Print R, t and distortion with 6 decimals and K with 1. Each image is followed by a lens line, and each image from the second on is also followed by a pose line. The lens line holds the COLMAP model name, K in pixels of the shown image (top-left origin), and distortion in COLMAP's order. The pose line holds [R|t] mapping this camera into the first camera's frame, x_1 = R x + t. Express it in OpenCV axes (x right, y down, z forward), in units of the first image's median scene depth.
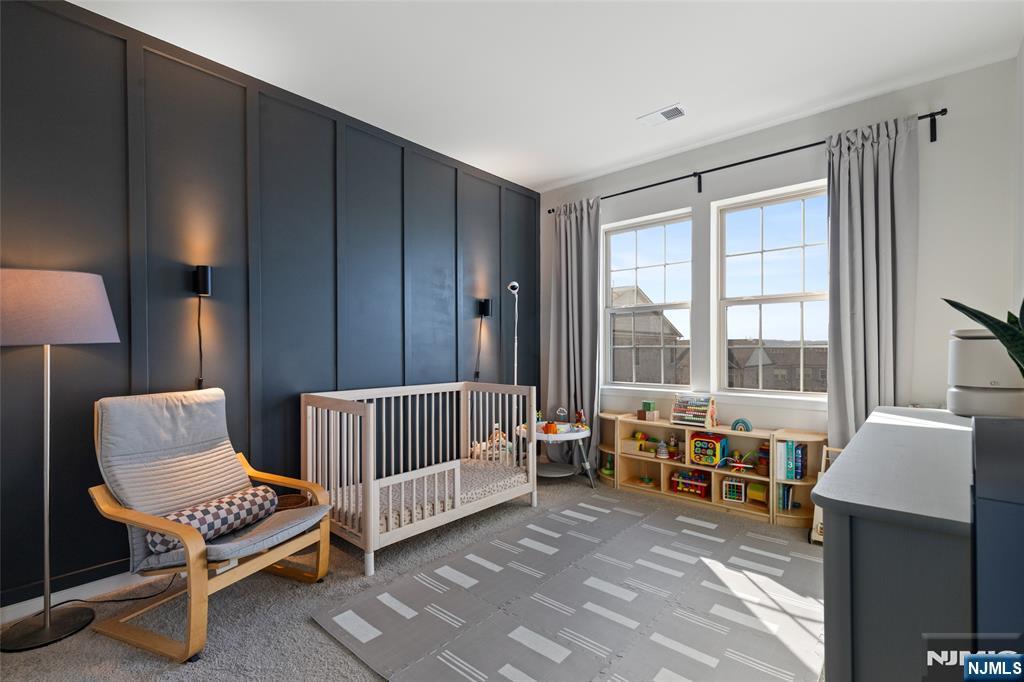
lens RADIAL K [[460.3, 0, 513.7], [0, 460.3, 346.0], [0, 0, 1]] dist [0.001038, 0.000050]
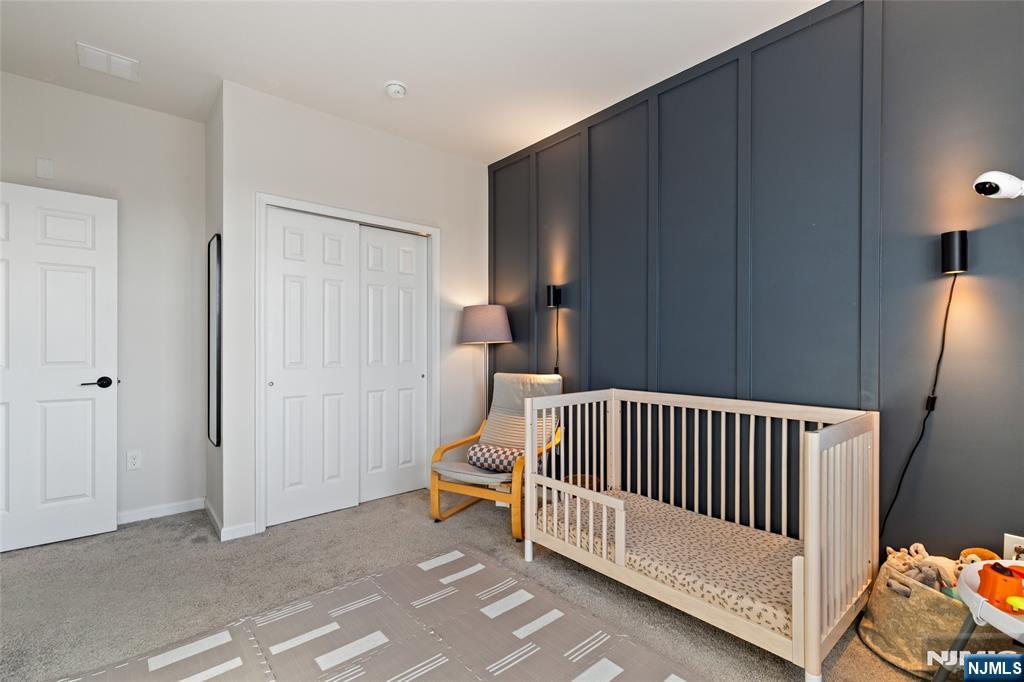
lens RADIAL K [[460.3, 0, 513.7], [0, 460.3, 346.0], [0, 0, 1]] dist [0.001038, 0.000050]
pose [[-0.123780, 0.001525, -0.992309, 0.691644], [-0.001993, 0.999996, 0.001786, 0.005141], [0.992308, 0.002198, -0.123776, 1.034529]]
